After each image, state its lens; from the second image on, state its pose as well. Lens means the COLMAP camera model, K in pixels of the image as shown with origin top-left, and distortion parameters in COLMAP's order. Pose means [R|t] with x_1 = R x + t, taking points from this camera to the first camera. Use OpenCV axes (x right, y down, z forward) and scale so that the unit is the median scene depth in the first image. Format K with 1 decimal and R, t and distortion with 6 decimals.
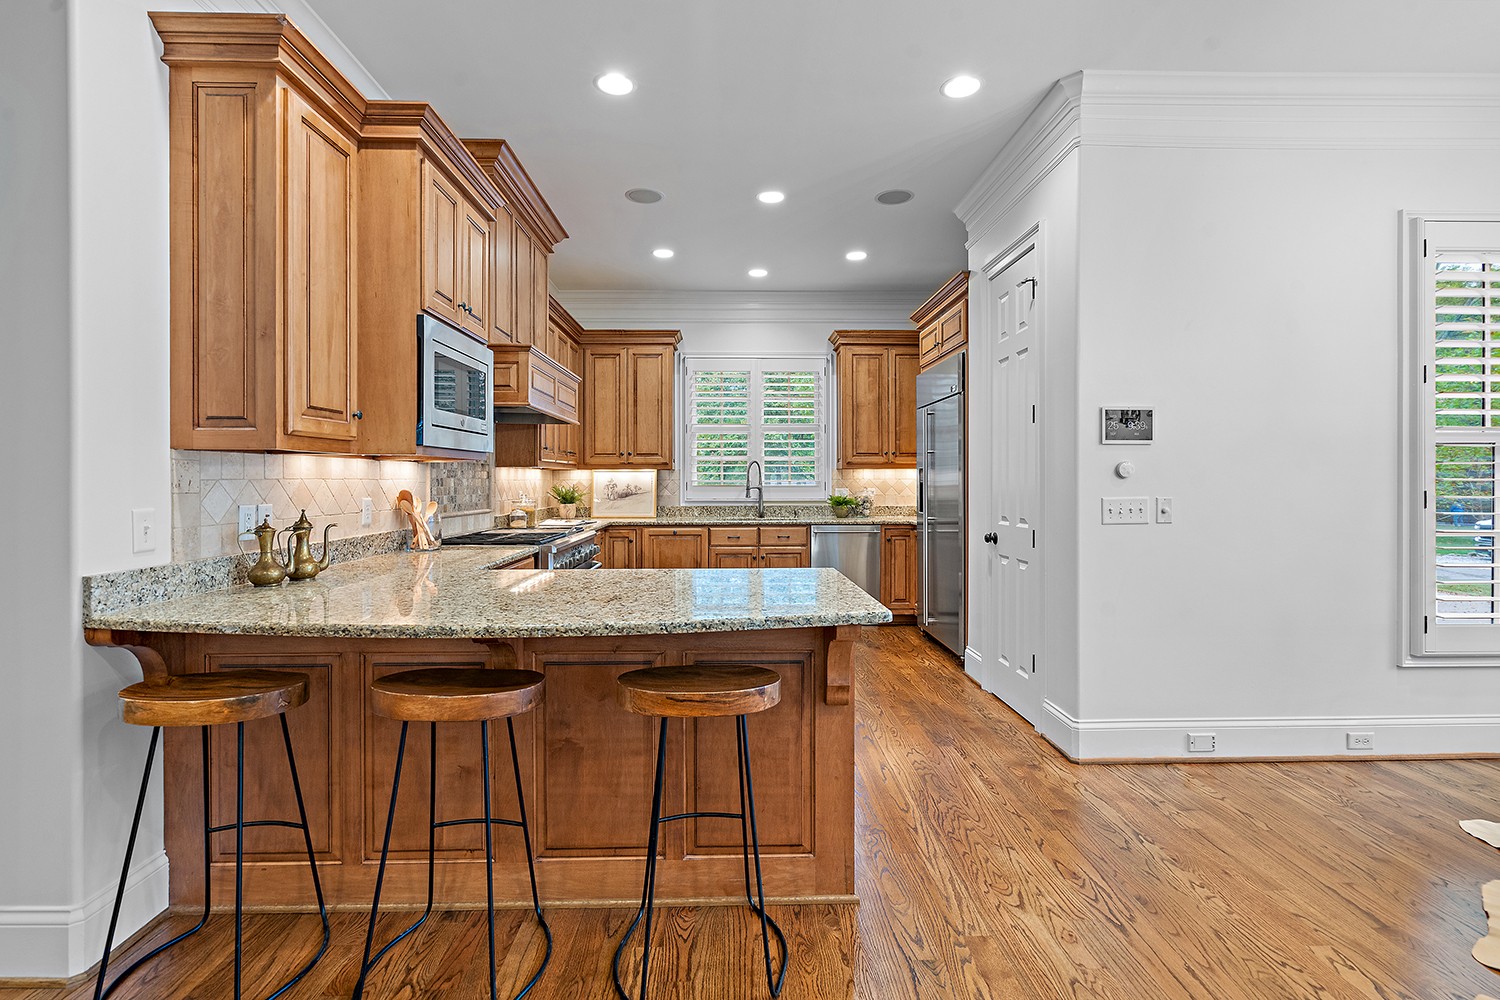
lens RADIAL K [[690.3, 0, 745.2], [0, 690.3, 479.3], [0, 0, 1]] dist [-0.000959, 0.000479]
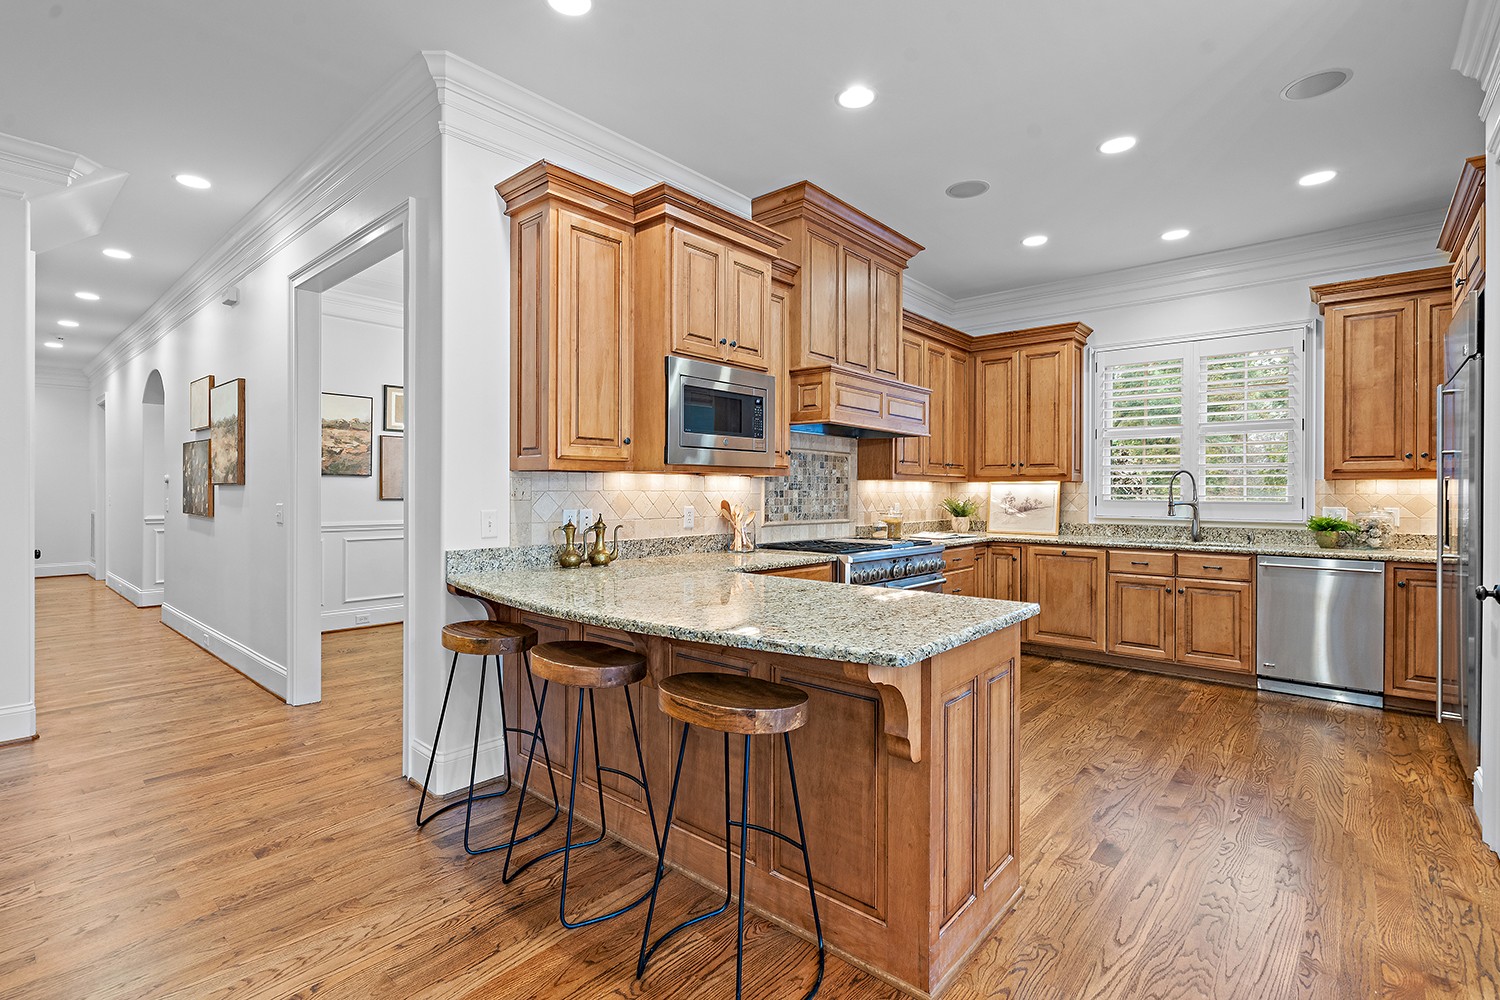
lens RADIAL K [[688.2, 0, 754.0], [0, 688.2, 490.5], [0, 0, 1]] dist [-0.000287, 0.001068]
pose [[0.741346, 0.003755, -0.671113, 0.340545], [-0.004676, 0.999989, 0.000430, -0.002227], [0.671107, 0.002820, 0.741355, 0.148421]]
